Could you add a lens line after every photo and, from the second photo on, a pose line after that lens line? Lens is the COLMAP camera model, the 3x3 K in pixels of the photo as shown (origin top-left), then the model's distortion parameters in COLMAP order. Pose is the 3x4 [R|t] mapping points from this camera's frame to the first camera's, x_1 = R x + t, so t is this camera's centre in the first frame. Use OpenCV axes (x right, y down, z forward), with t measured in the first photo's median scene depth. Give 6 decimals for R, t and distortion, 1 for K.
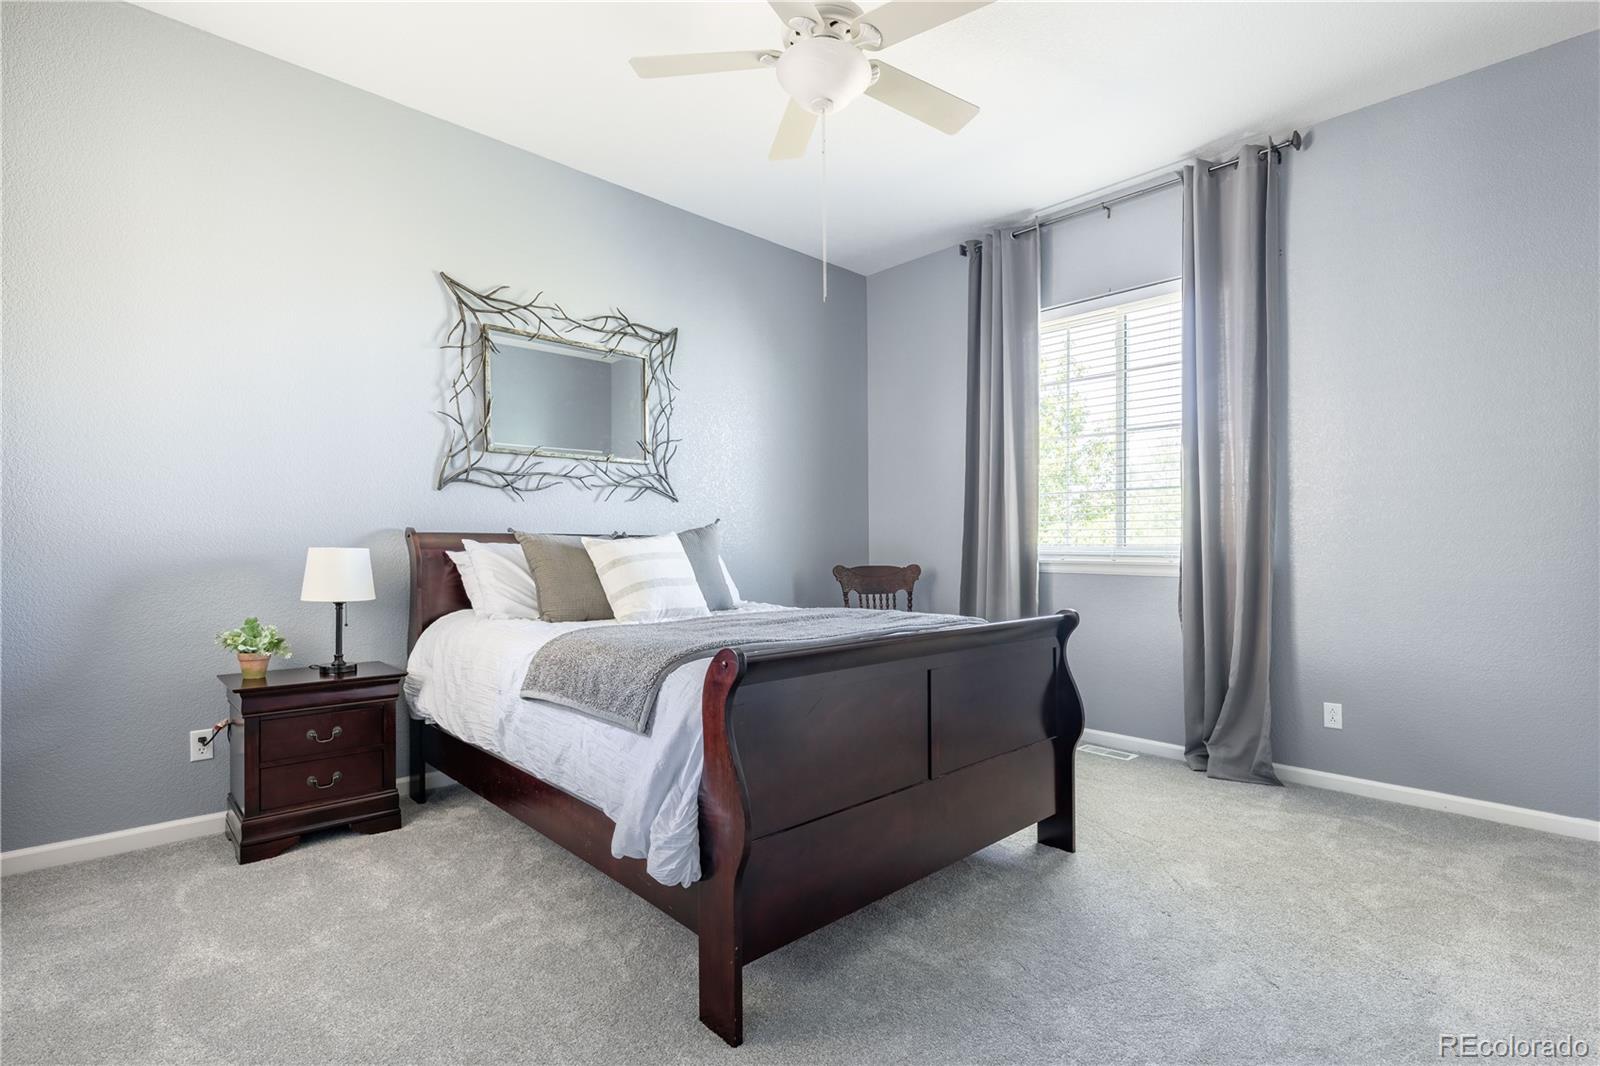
lens RADIAL K [[756.3, 0, 799.3], [0, 756.3, 534.6], [0, 0, 1]] dist [-0.002212, -0.000175]
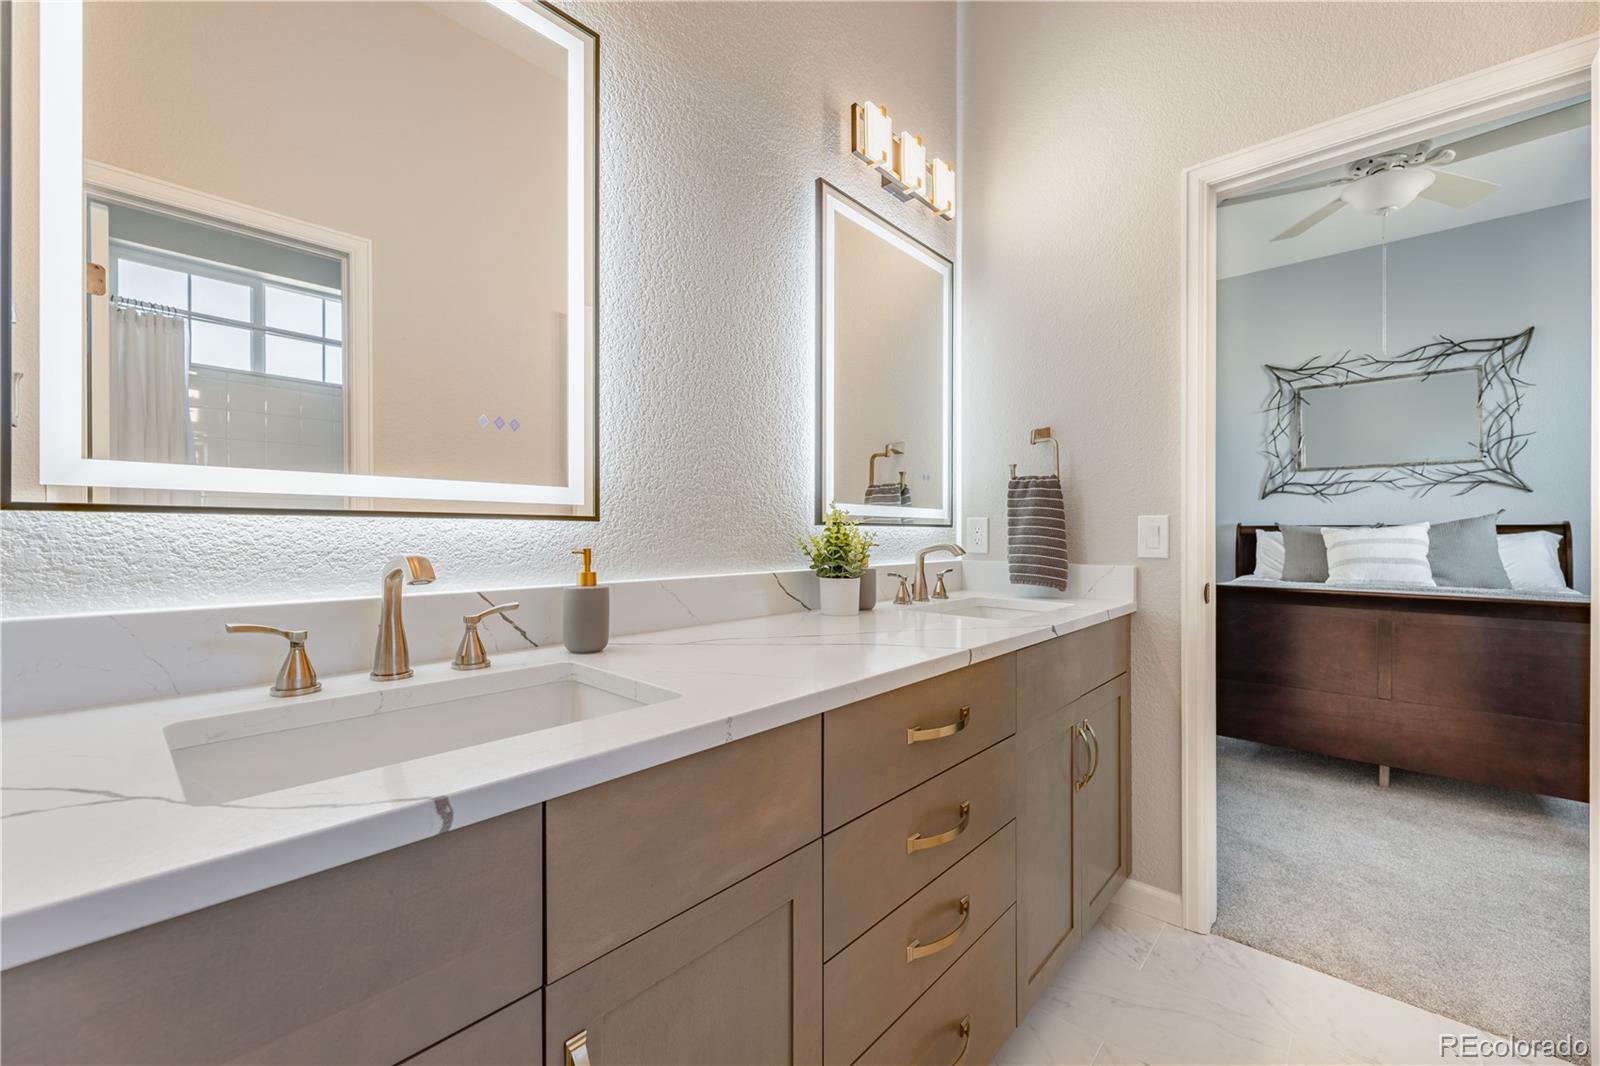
lens RADIAL K [[669.0, 0, 799.3], [0, 669.0, 535.3], [0, 0, 1]] dist [-0.004680, 0.001158]
pose [[0.099119, 0.000866, -0.995075, 0.821551], [0.011416, 0.999933, 0.002007, 0.004187], [0.995010, -0.011559, 0.099102, -0.134947]]
